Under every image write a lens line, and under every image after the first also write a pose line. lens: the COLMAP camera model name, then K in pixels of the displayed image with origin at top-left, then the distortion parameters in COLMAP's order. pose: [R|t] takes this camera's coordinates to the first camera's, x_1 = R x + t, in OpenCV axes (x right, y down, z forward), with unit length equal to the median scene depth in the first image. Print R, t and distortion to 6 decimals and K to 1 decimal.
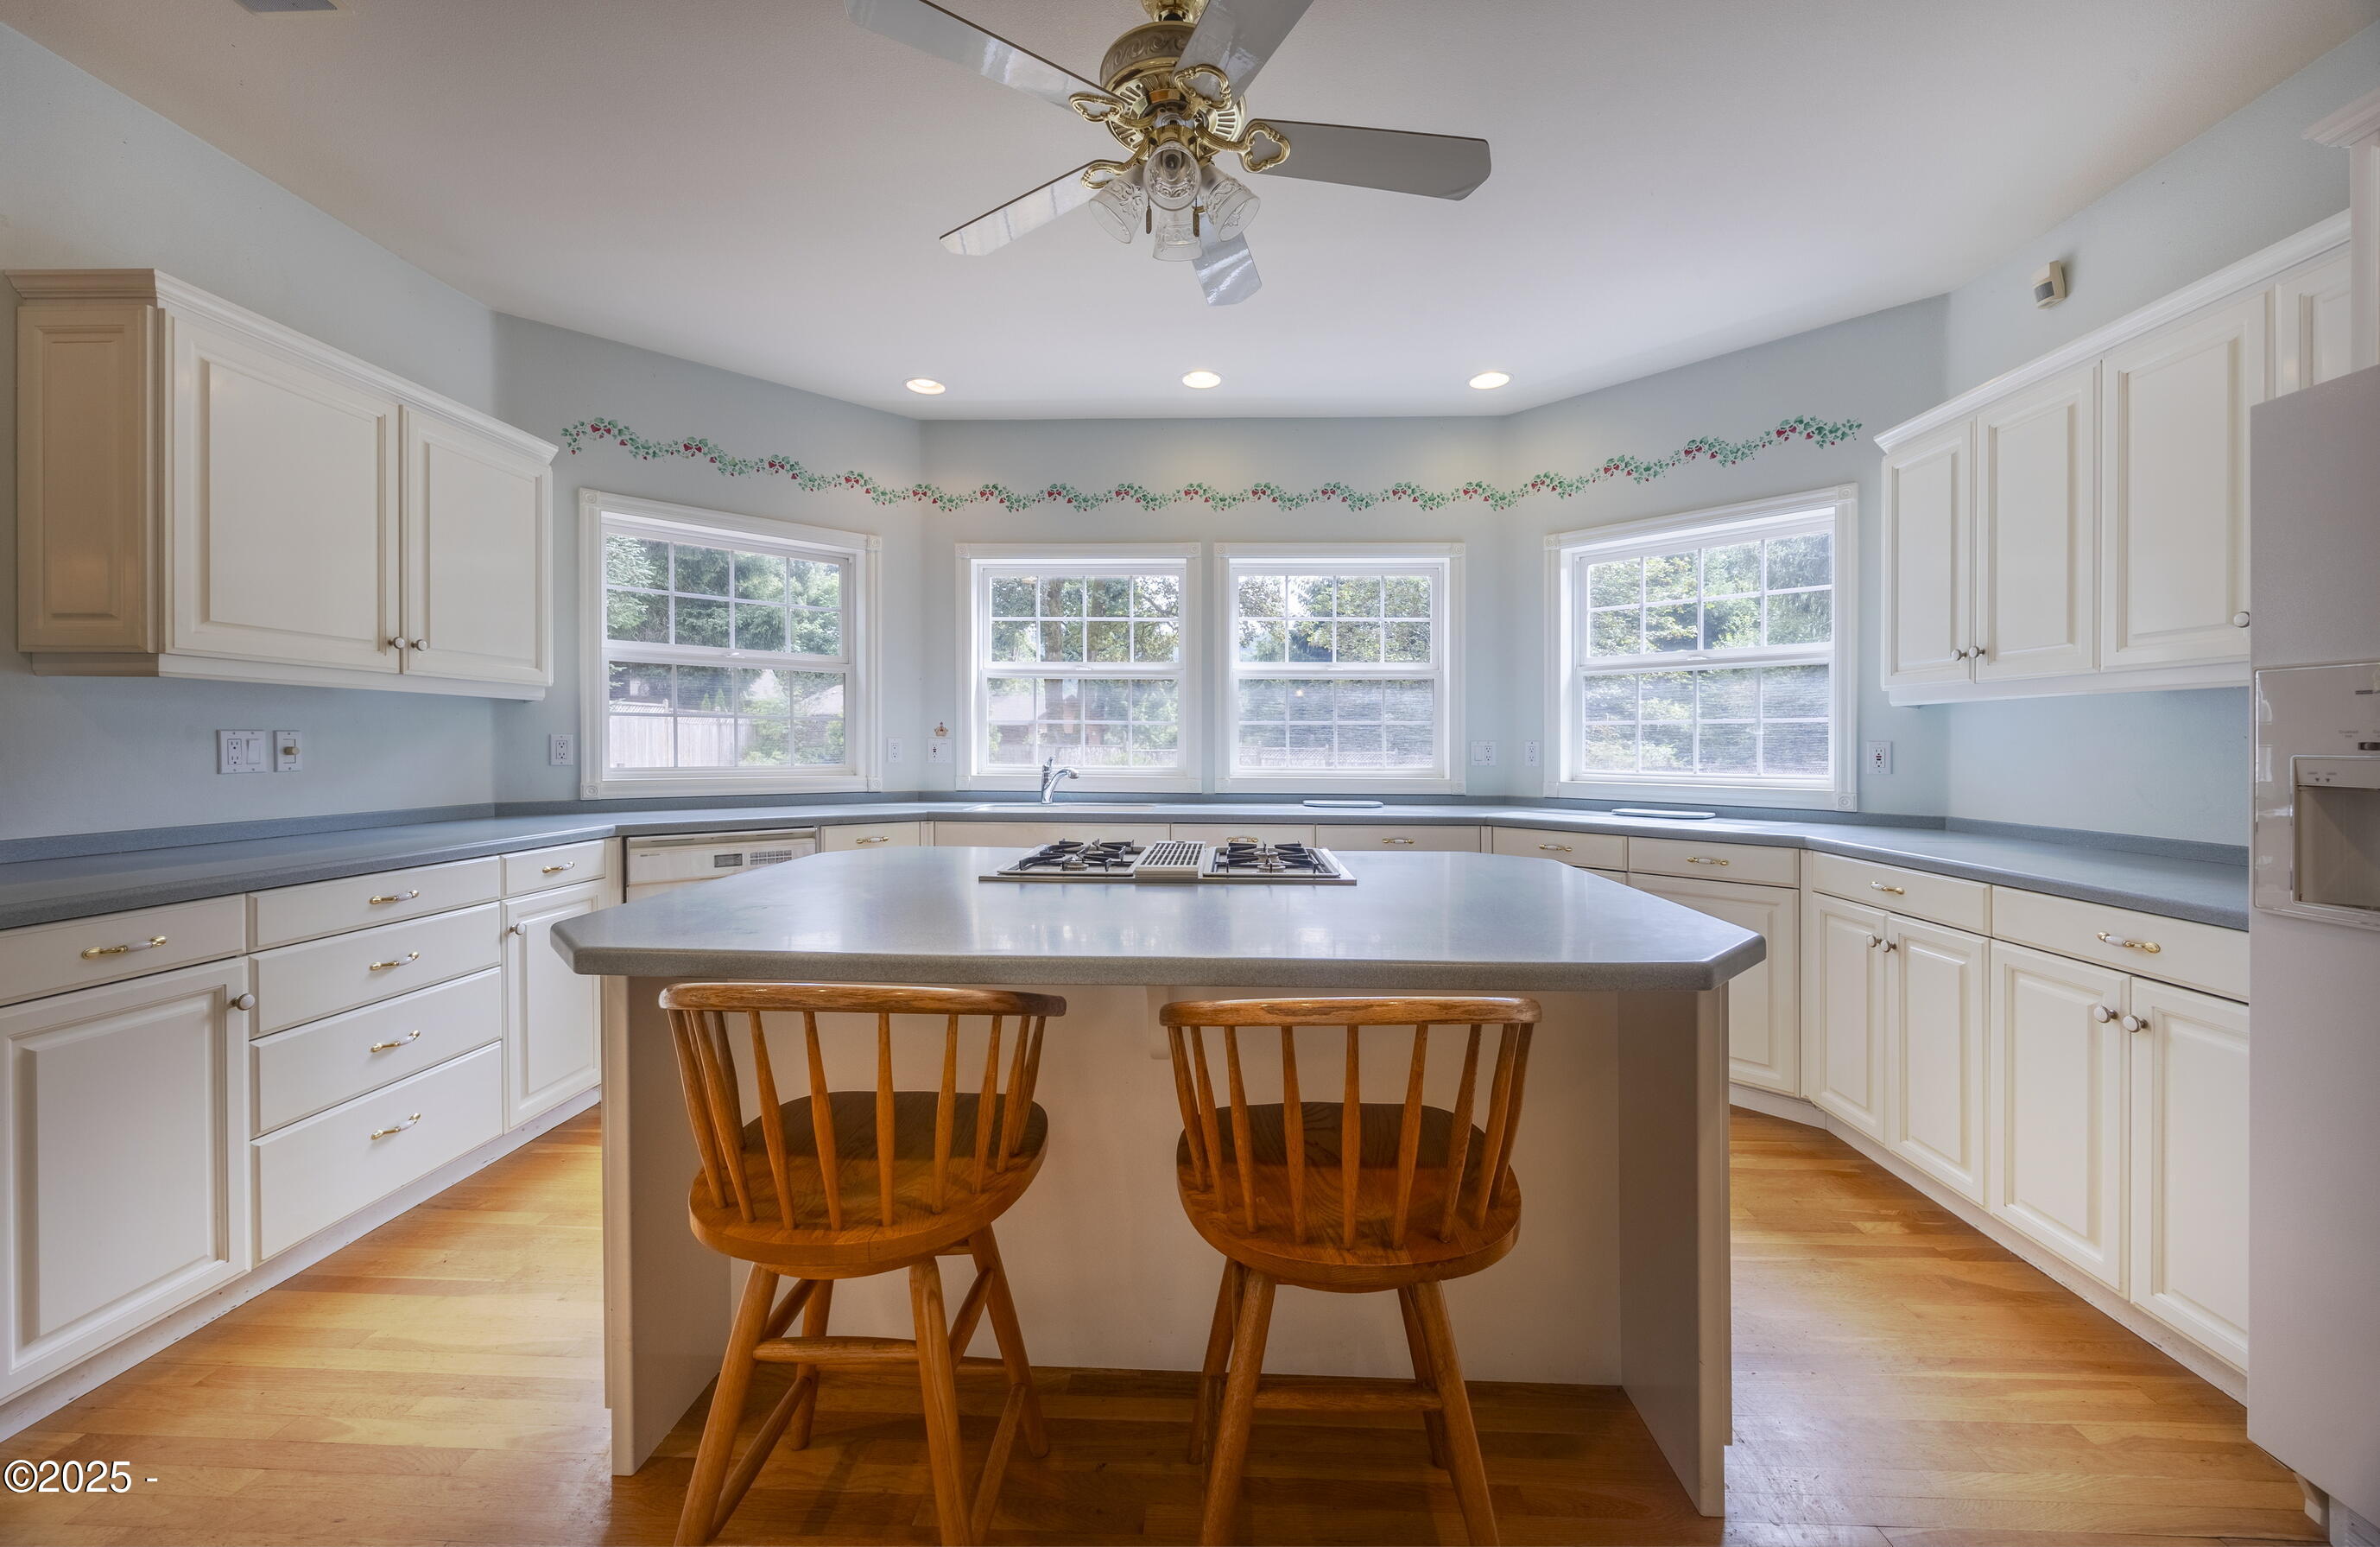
lens RADIAL K [[959.5, 0, 1195.9], [0, 959.5, 753.6], [0, 0, 1]] dist [0.000215, -0.000742]
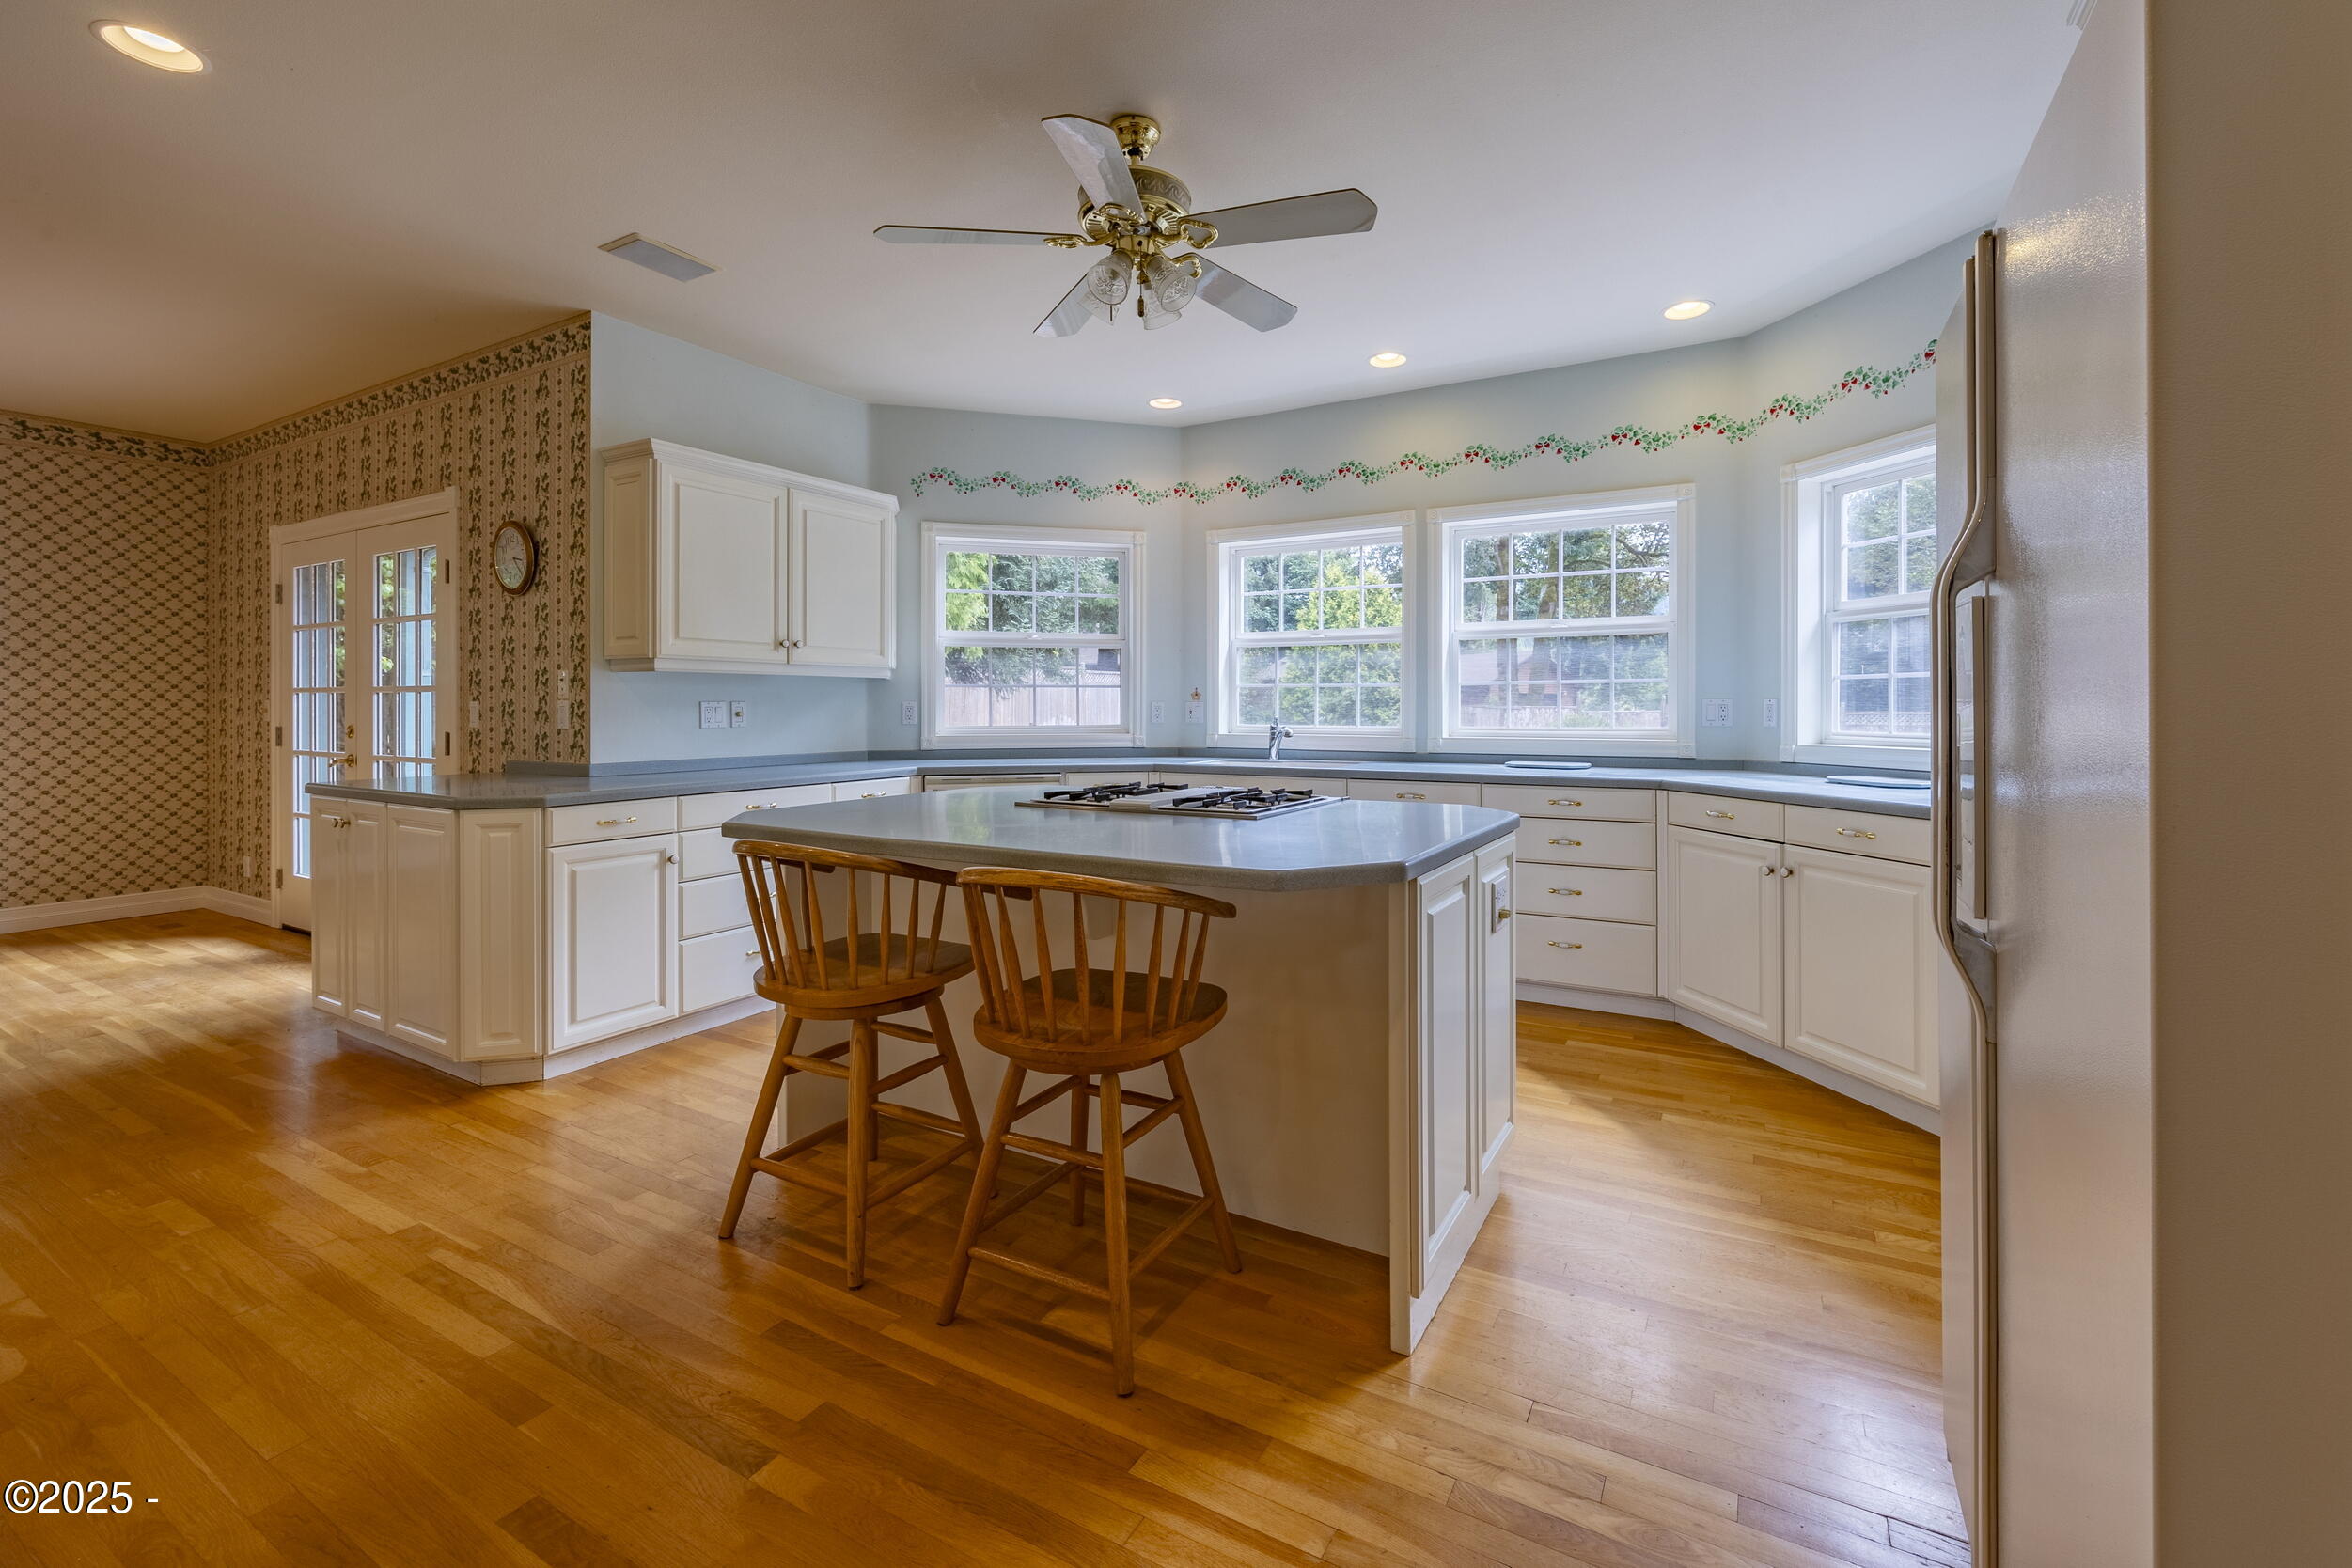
lens RADIAL K [[1008.6, 0, 1178.5], [0, 1008.6, 708.7], [0, 0, 1]] dist [-0.002961, 0.000146]
pose [[0.882561, -0.006408, -0.470154, 0.322066], [0.002676, 0.999959, -0.008607, 0.002830], [0.470190, 0.006338, 0.882542, -0.085046]]
